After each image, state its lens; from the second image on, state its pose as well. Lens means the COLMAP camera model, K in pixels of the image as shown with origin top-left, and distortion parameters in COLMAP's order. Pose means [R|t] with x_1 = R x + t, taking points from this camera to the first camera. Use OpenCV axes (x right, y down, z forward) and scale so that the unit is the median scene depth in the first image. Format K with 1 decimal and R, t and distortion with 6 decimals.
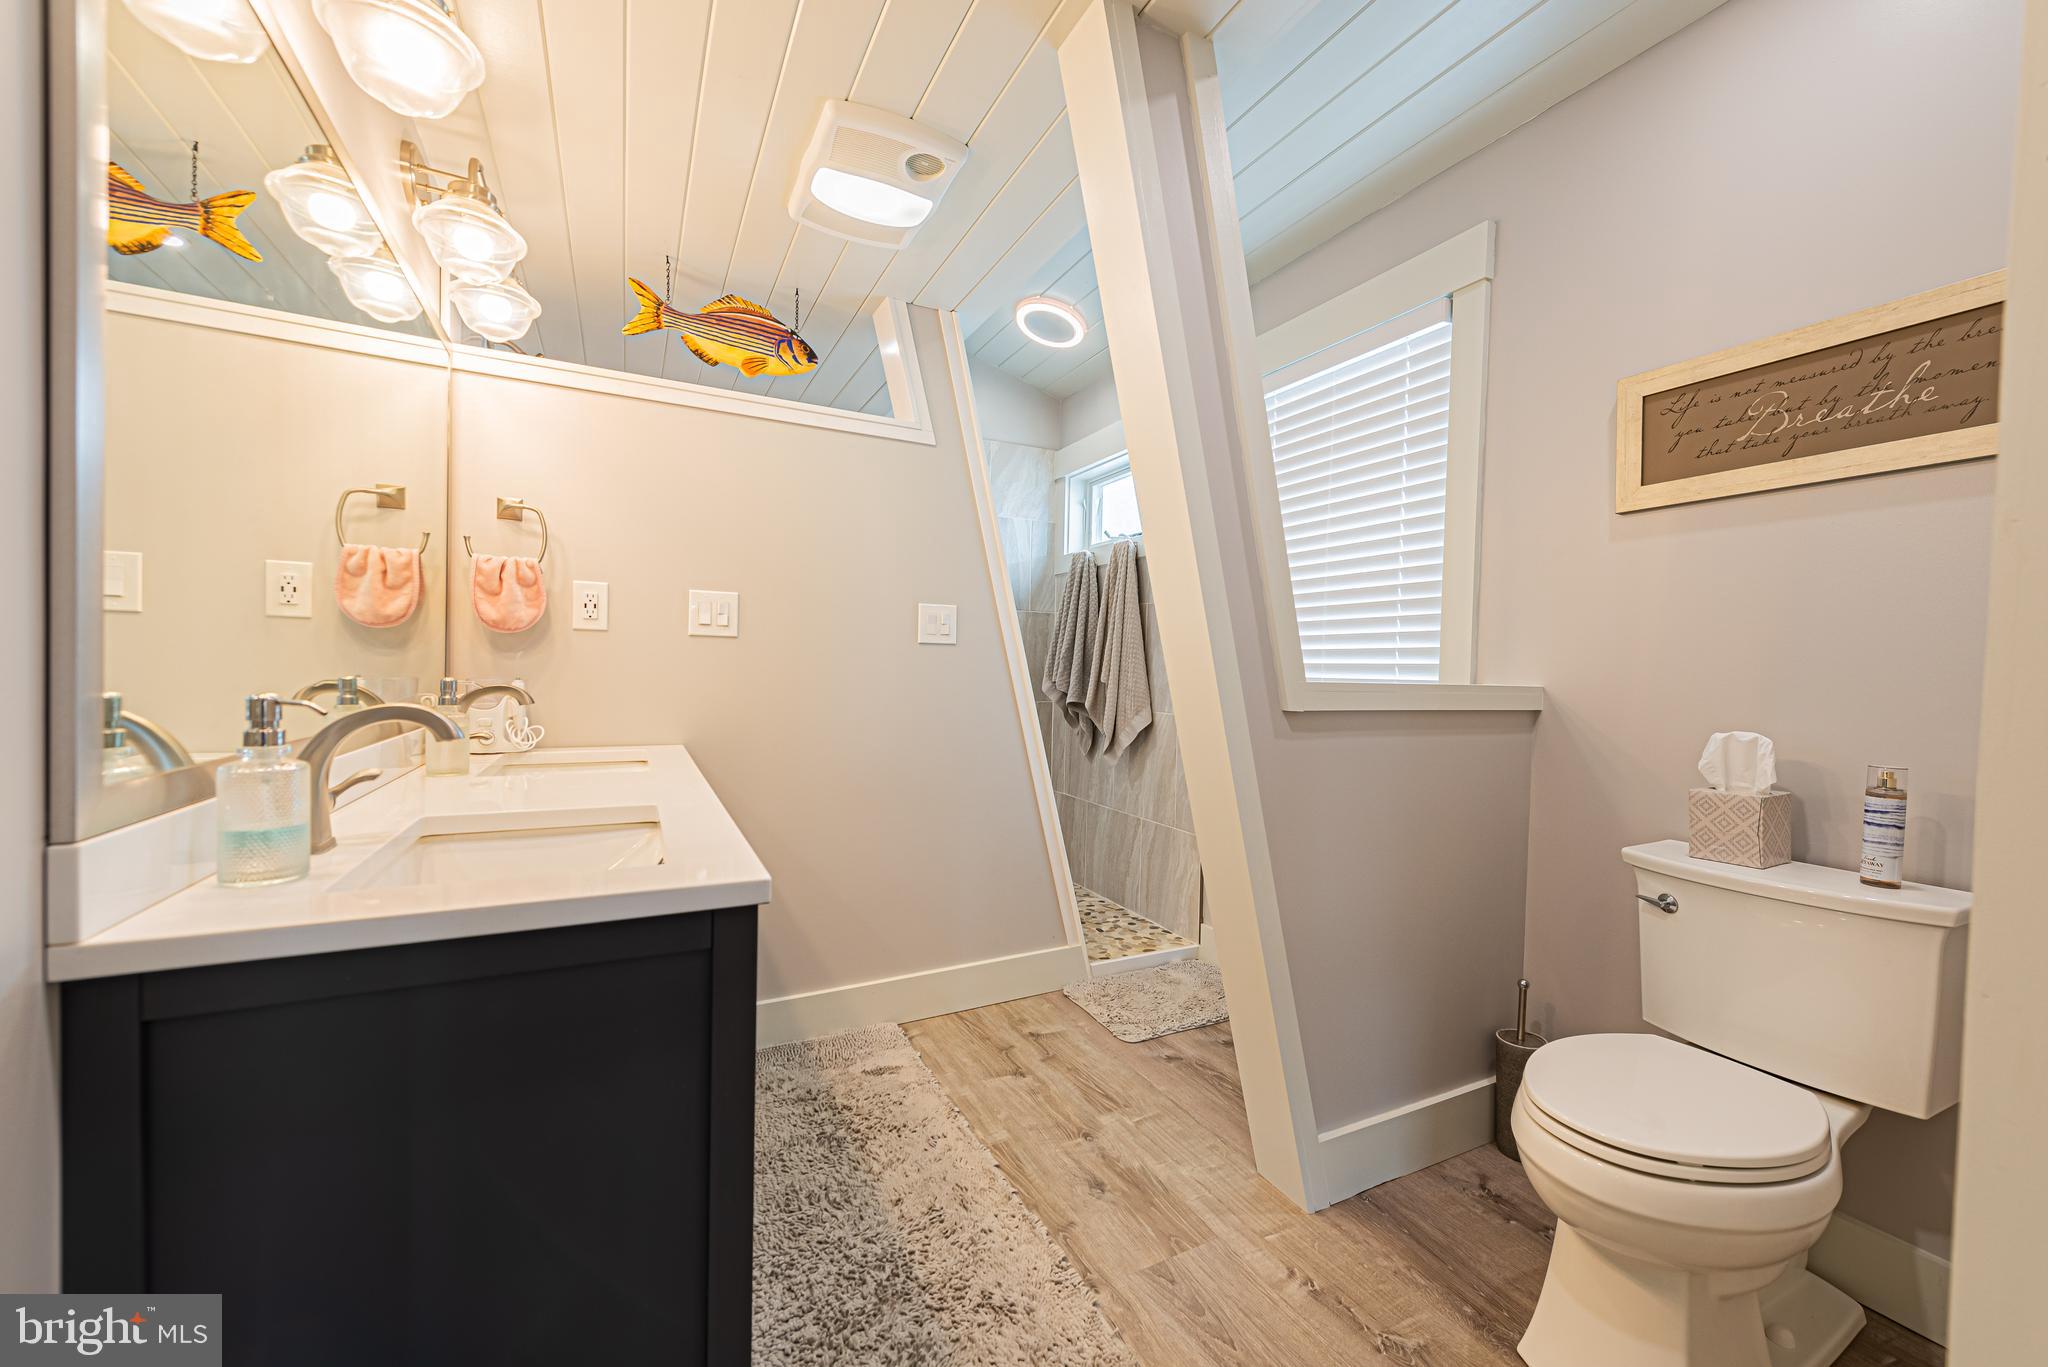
lens RADIAL K [[807.0, 0, 1034.4], [0, 807.0, 682.0], [0, 0, 1]] dist [0.013687, -0.003699]
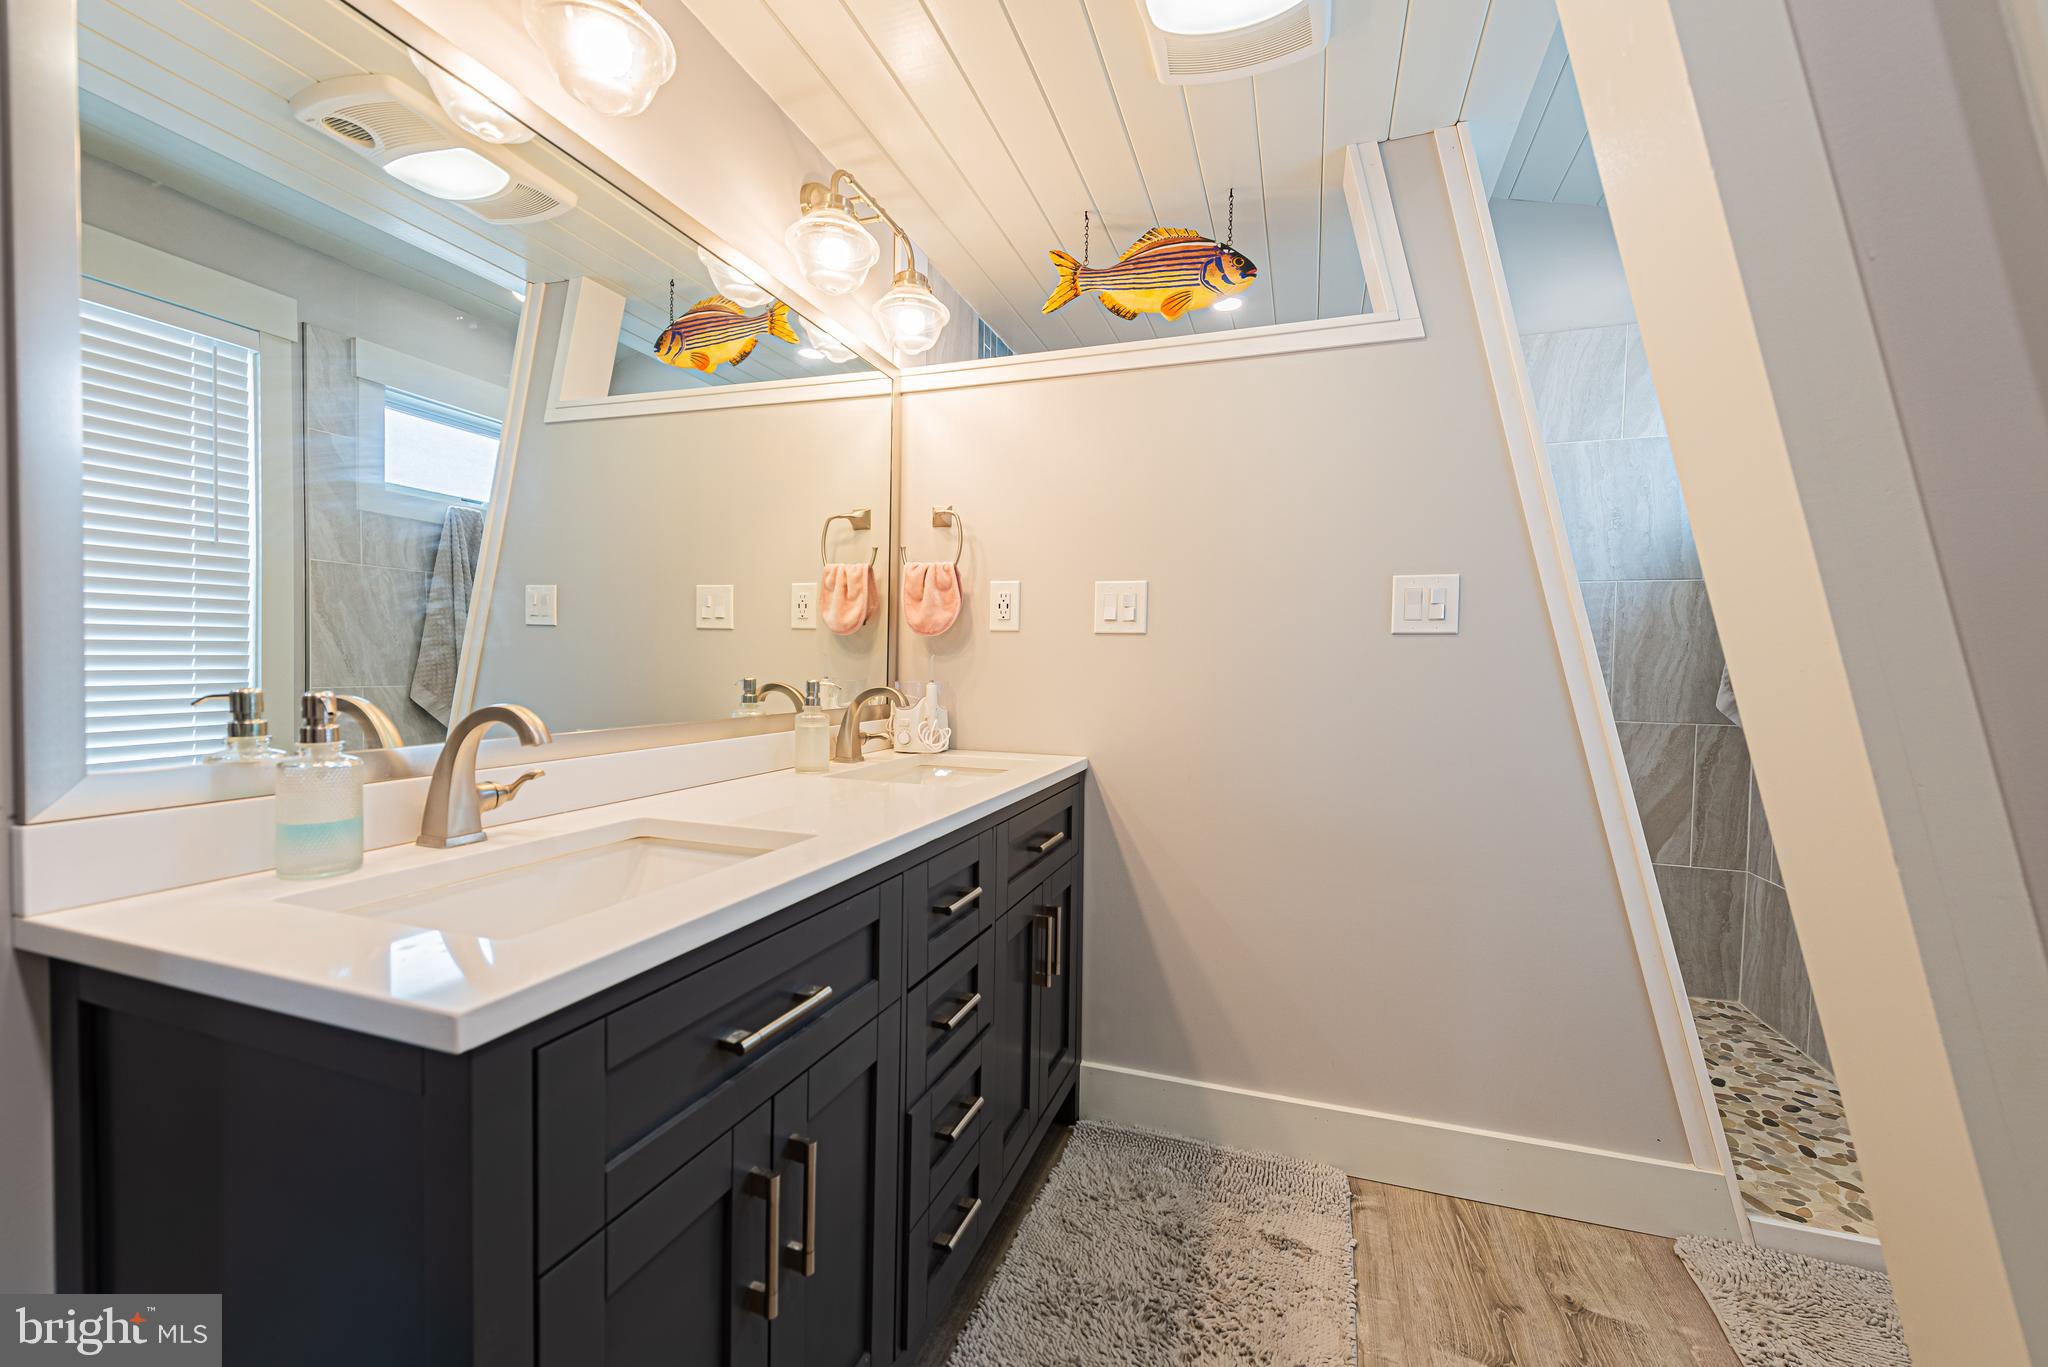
lens RADIAL K [[807.0, 0, 1025.5], [0, 807.0, 684.4], [0, 0, 1]] dist [0.013687, -0.003699]
pose [[0.693333, 0.008992, -0.720561, 0.153177], [-0.011237, 0.999935, 0.001666, -0.002661], [0.720529, 0.006942, 0.693390, 0.335969]]
